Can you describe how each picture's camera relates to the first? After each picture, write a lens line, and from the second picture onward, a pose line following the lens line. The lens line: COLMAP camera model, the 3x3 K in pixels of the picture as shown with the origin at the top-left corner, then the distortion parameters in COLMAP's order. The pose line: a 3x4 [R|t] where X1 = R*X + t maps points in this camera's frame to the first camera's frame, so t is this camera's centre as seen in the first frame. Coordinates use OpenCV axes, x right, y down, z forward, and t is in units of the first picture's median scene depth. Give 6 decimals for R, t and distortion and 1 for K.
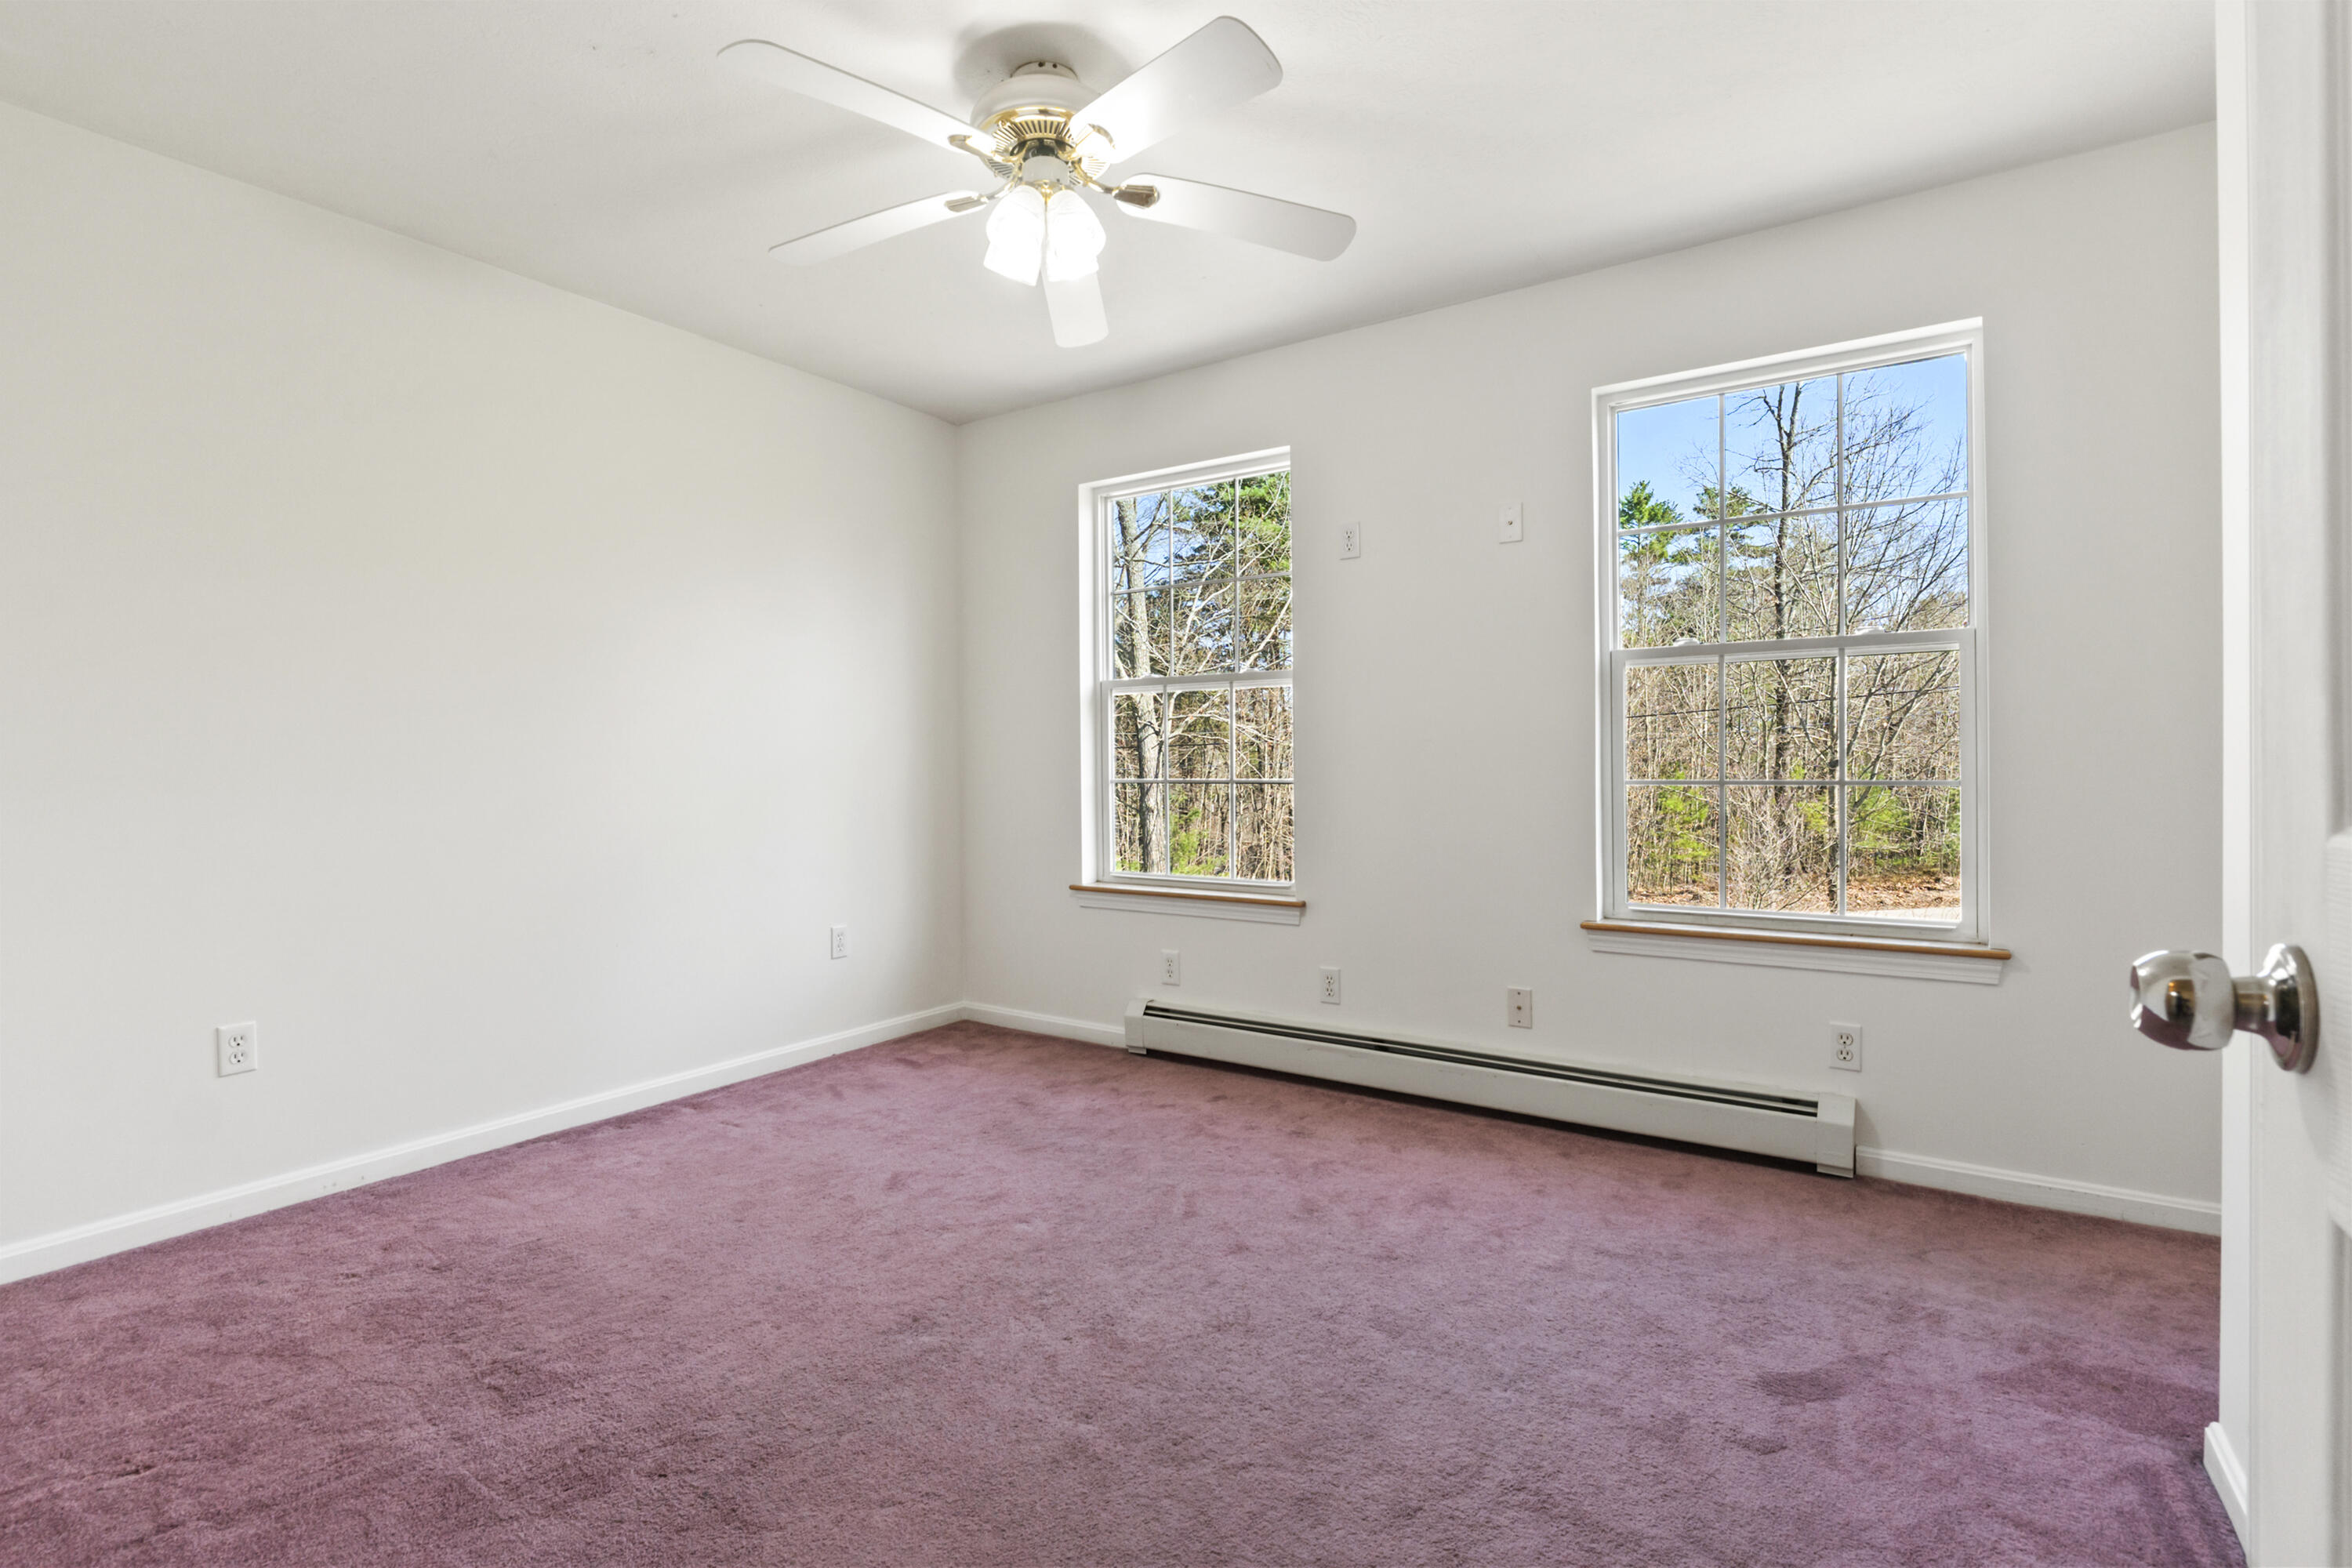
lens RADIAL K [[1132.8, 0, 1176.0], [0, 1132.8, 784.0], [0, 0, 1]] dist [0.000407, -0.009541]
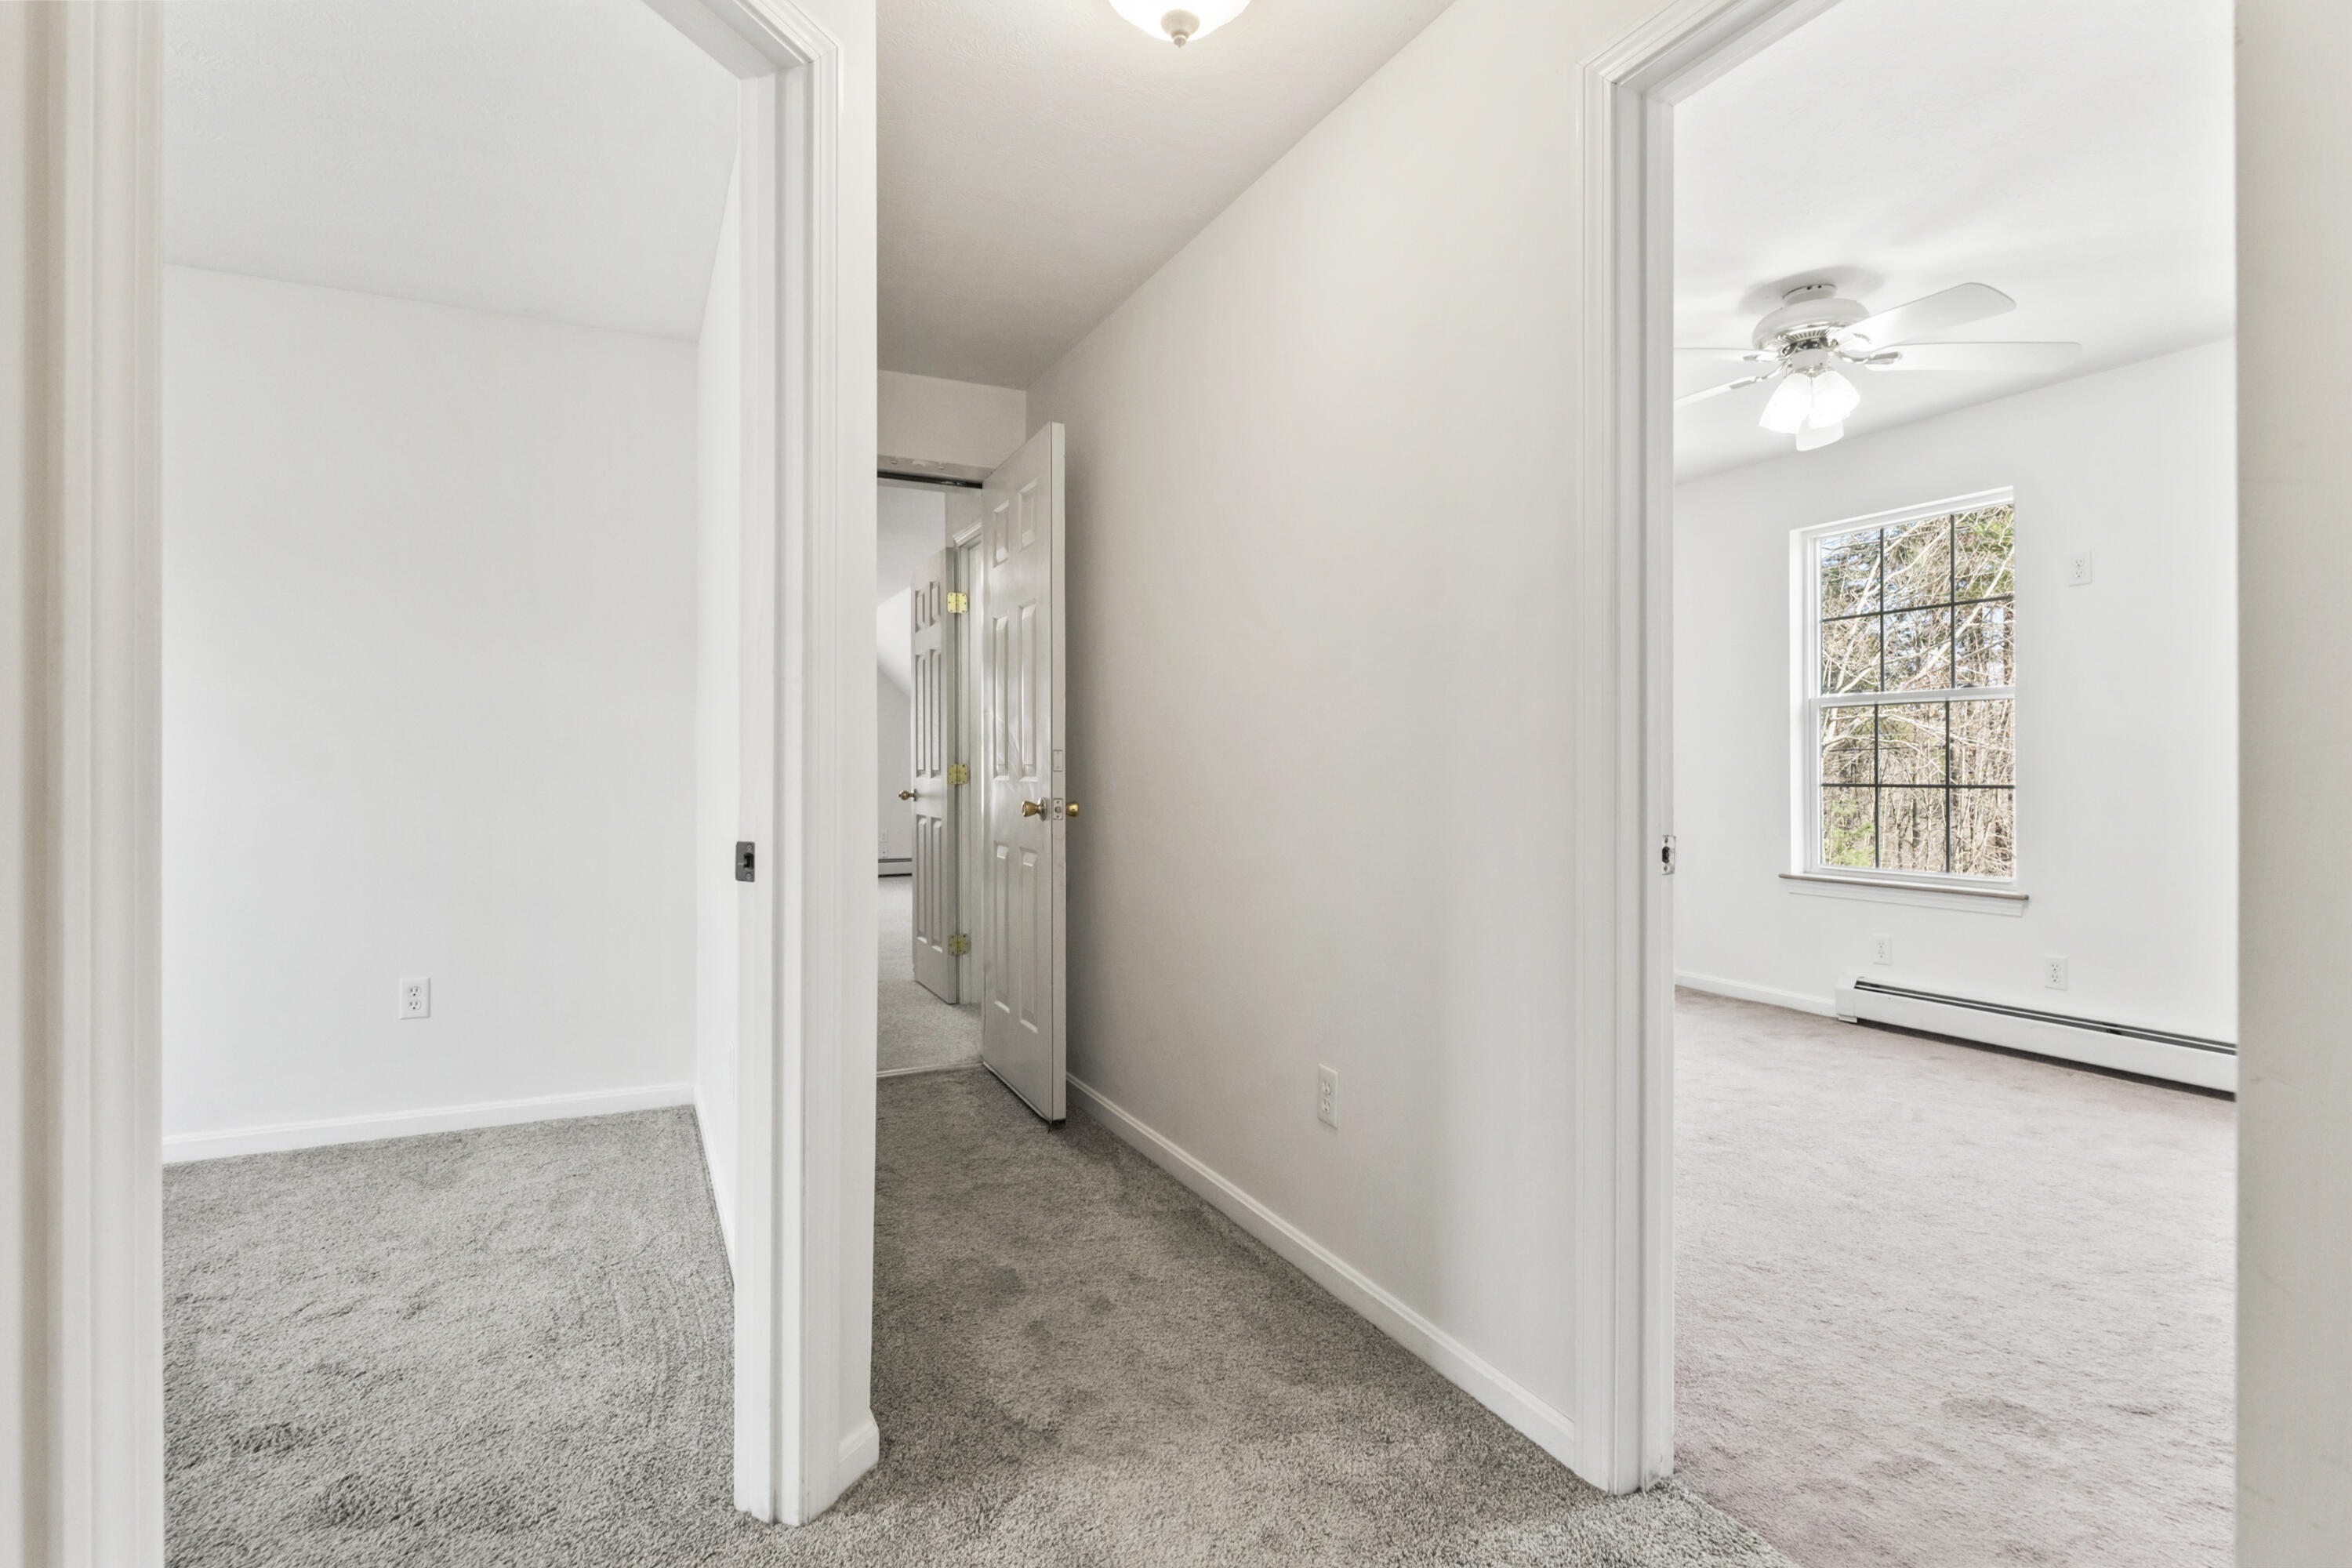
lens RADIAL K [[1132.8, 0, 1176.0], [0, 1132.8, 784.0], [0, 0, 1]] dist [0.000407, -0.009541]
pose [[0.863356, 0.003578, -0.504582, -0.065427], [-0.007391, 0.999957, -0.005555, 0.011773], [0.504541, 0.008525, 0.863346, -0.504432]]
